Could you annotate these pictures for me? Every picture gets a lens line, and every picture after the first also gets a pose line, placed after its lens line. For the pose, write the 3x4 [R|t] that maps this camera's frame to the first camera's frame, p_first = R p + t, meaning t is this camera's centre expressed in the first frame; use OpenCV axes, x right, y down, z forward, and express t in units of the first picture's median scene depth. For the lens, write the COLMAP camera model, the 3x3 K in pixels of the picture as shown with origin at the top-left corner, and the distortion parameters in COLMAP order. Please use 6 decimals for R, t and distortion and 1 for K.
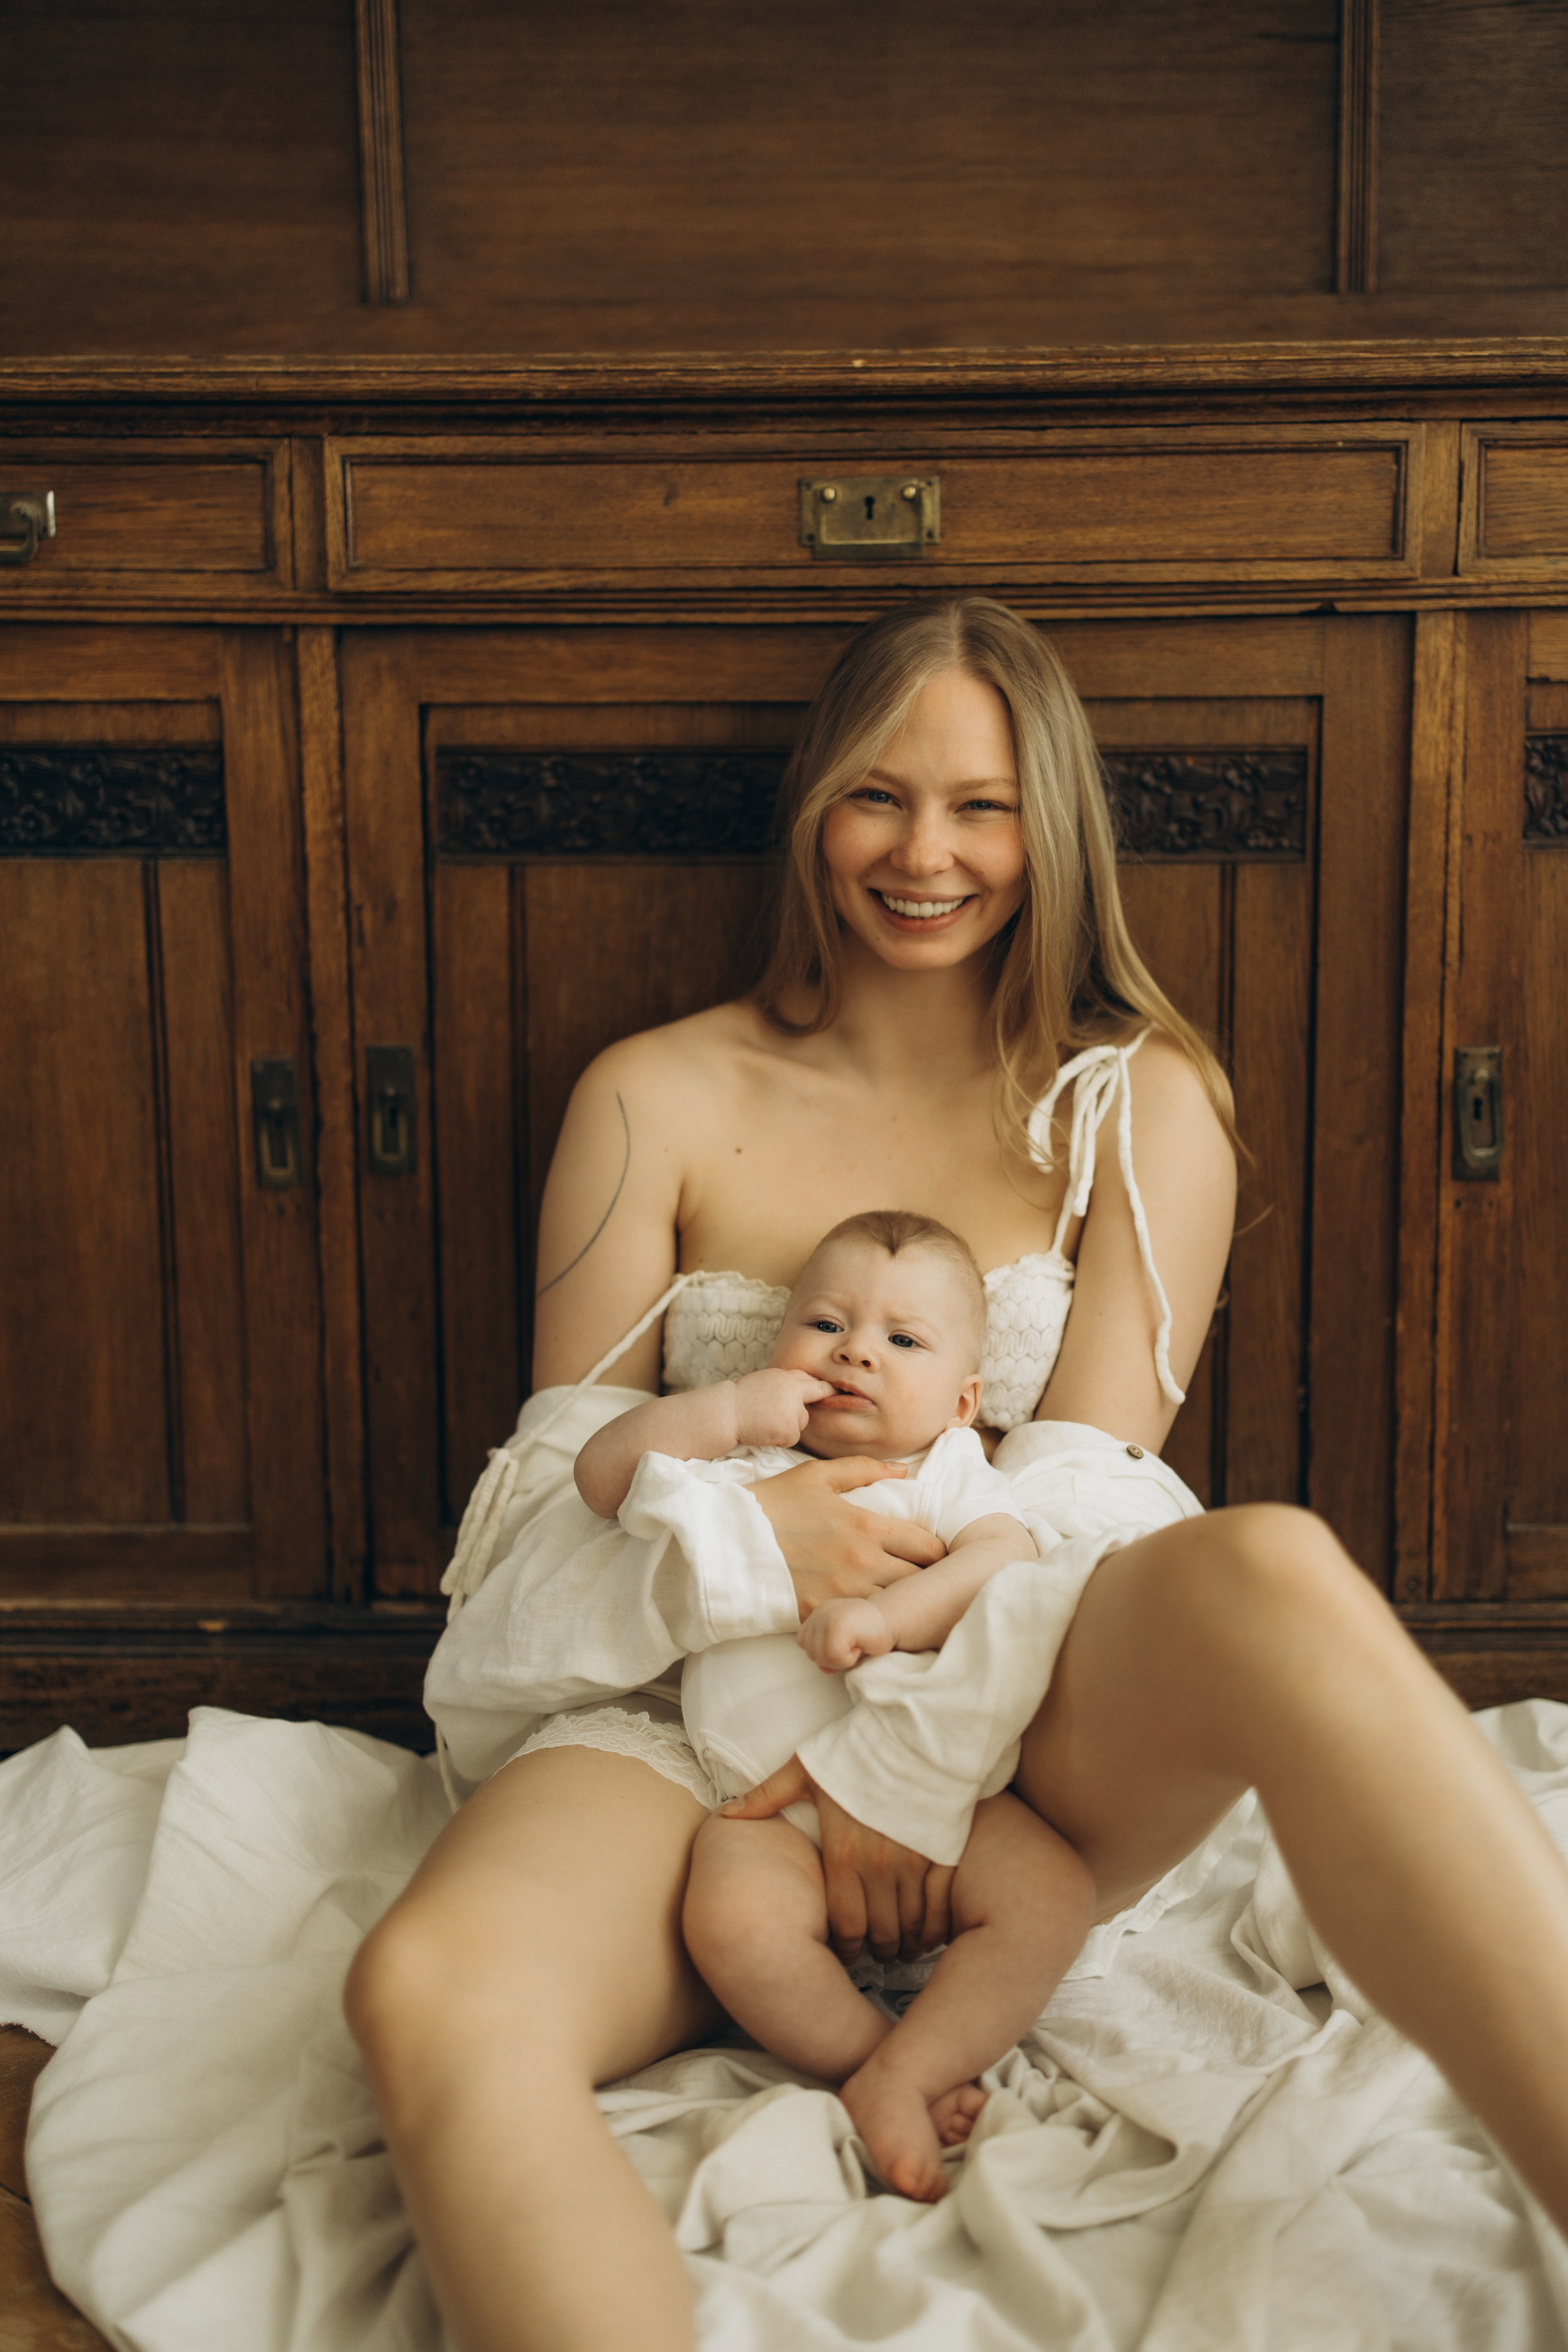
lens RADIAL K [[3565.8, 0, 784.0], [0, 3565.8, 1176.0], [0, 0, 1]] dist [0.163551, -0.809505]
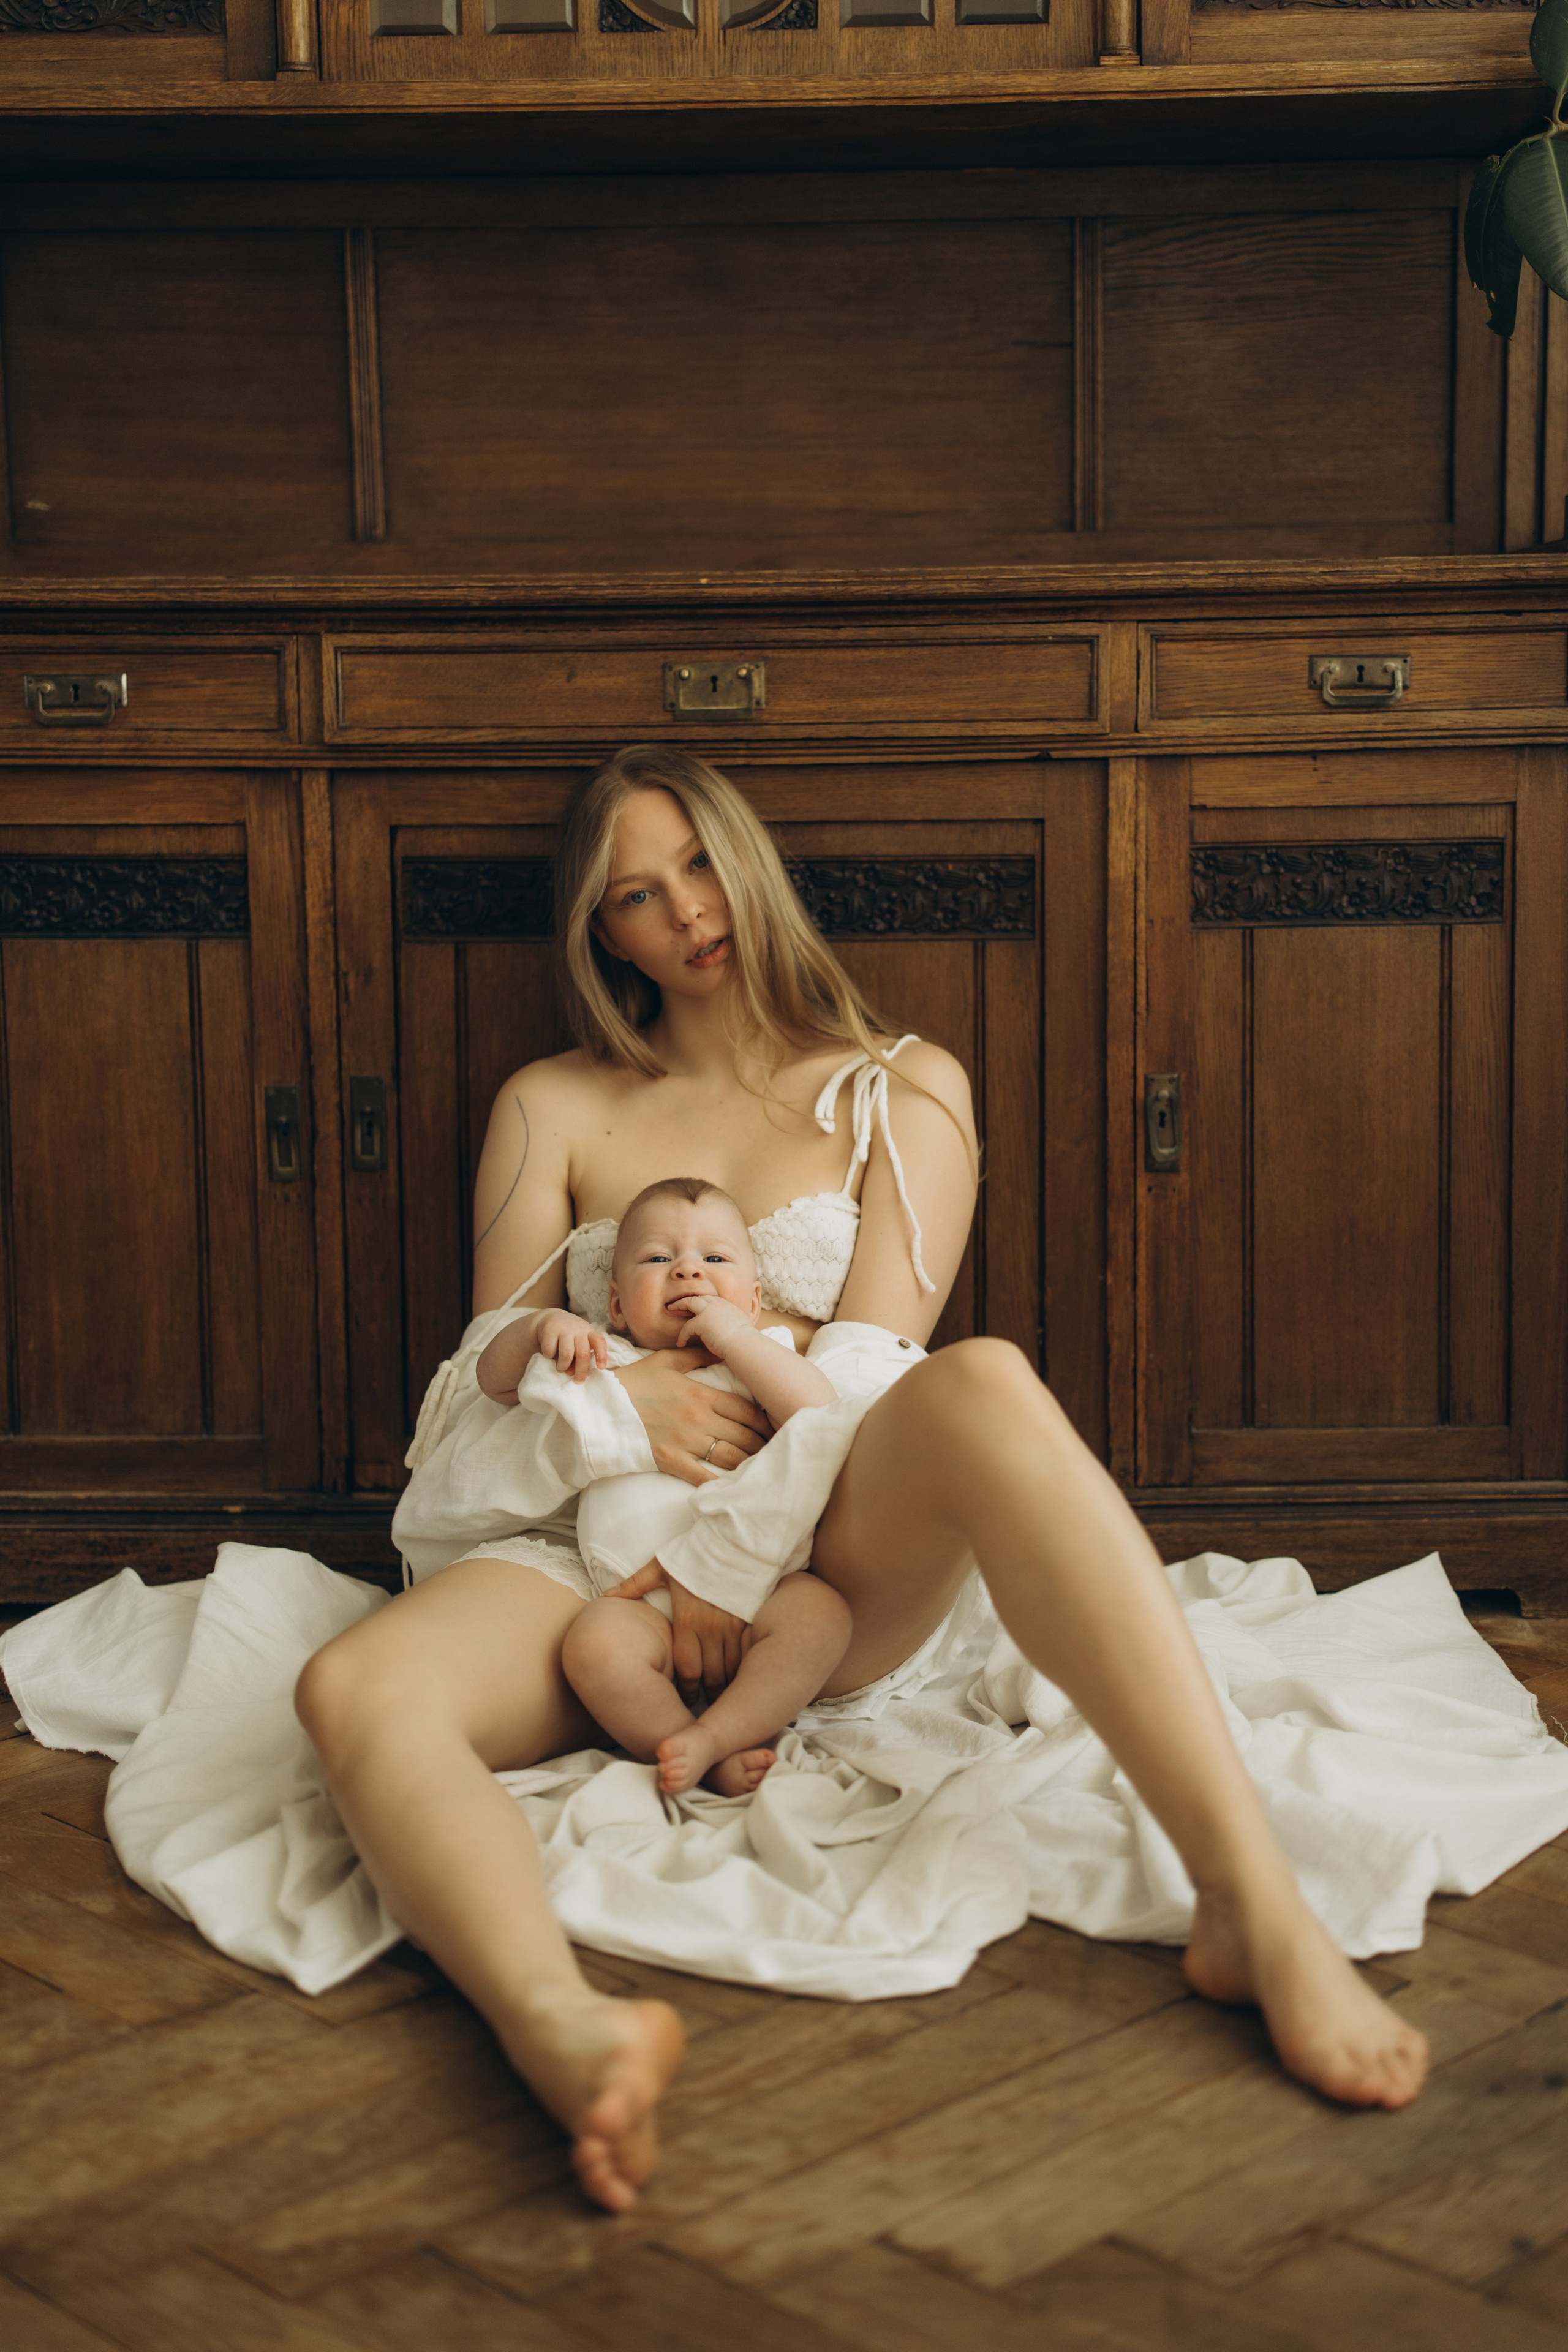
lens RADIAL K [[3565.8, 0, 784.0], [0, 3565.8, 1176.0], [0, 0, 1]] dist [0.163551, -0.809505]
pose [[0.999998, -0.002068, -0.000192, 0.049879], [0.002051, 0.997923, -0.064385, 0.091897], [0.000324, 0.064384, 0.997925, -0.366057]]
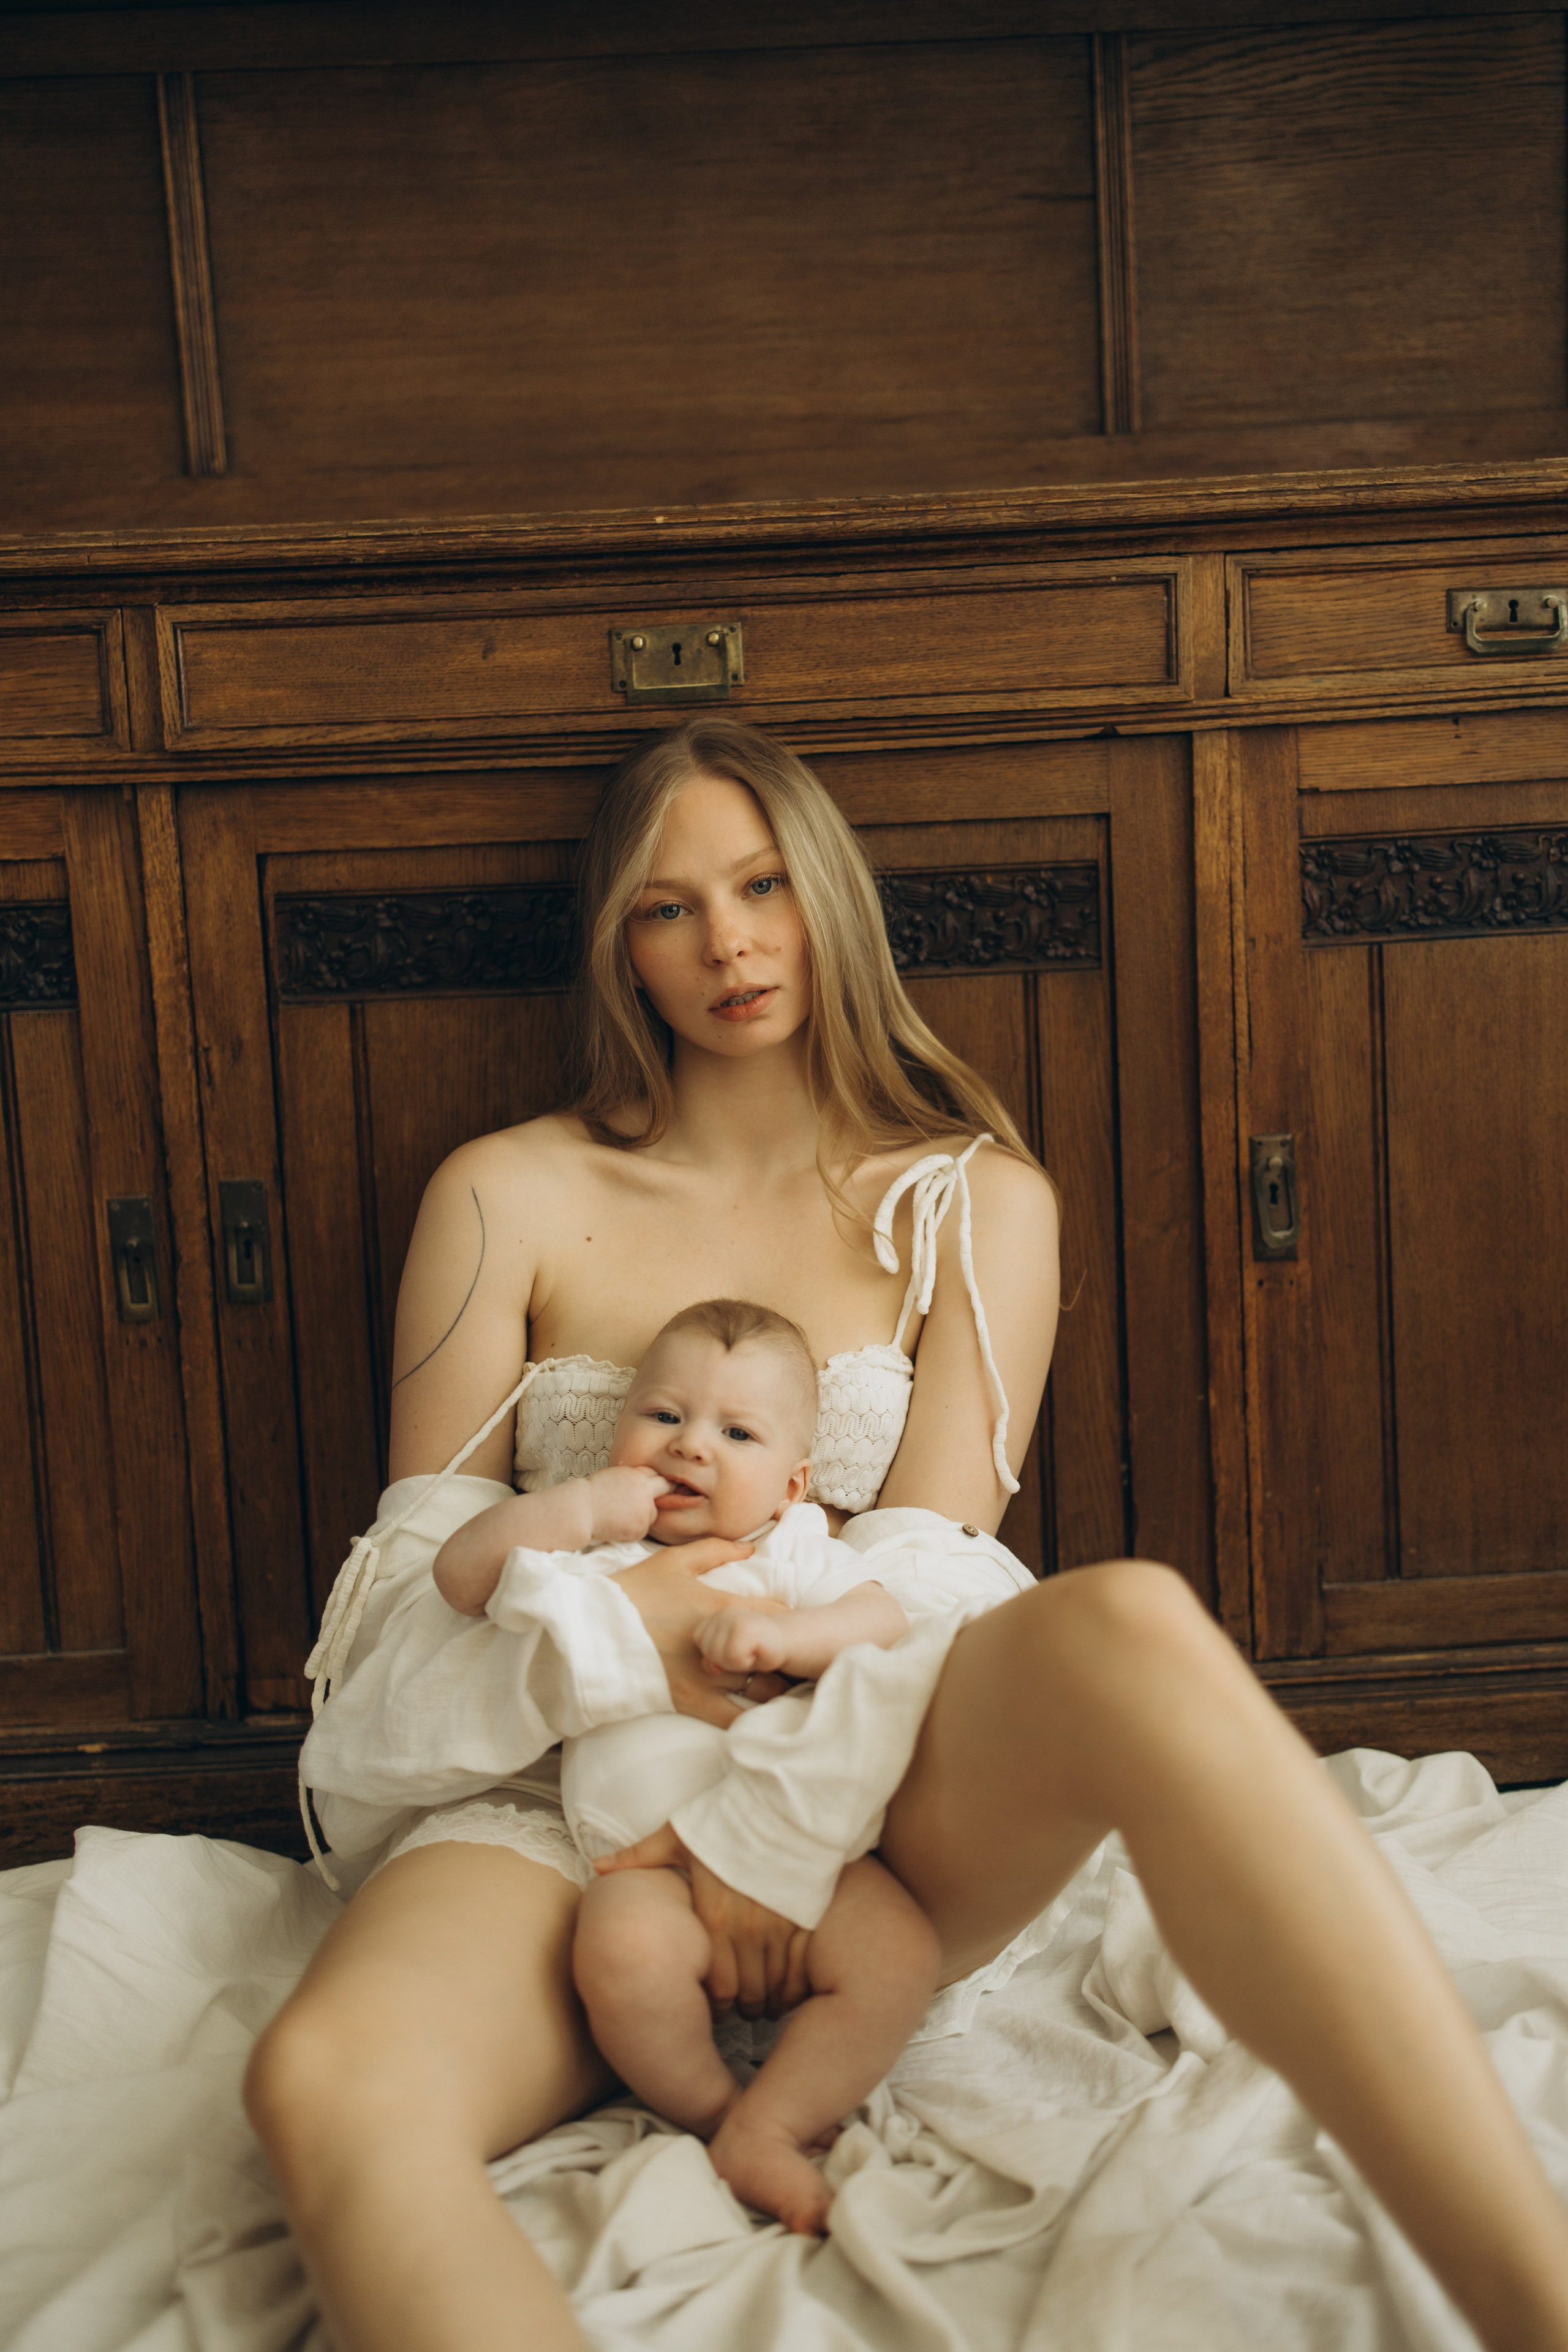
lens RADIAL K [[3487.2, 0, 801.2], [0, 3487.2, 1169.4], [0, 0, 1]] dist [0.168875, -0.786693]
pose [[0.997579, -0.045593, 0.052516, -0.000807], [0.047256, 0.998406, -0.030864, -0.000402], [-0.051025, 0.033271, 0.998143, -0.030501]]
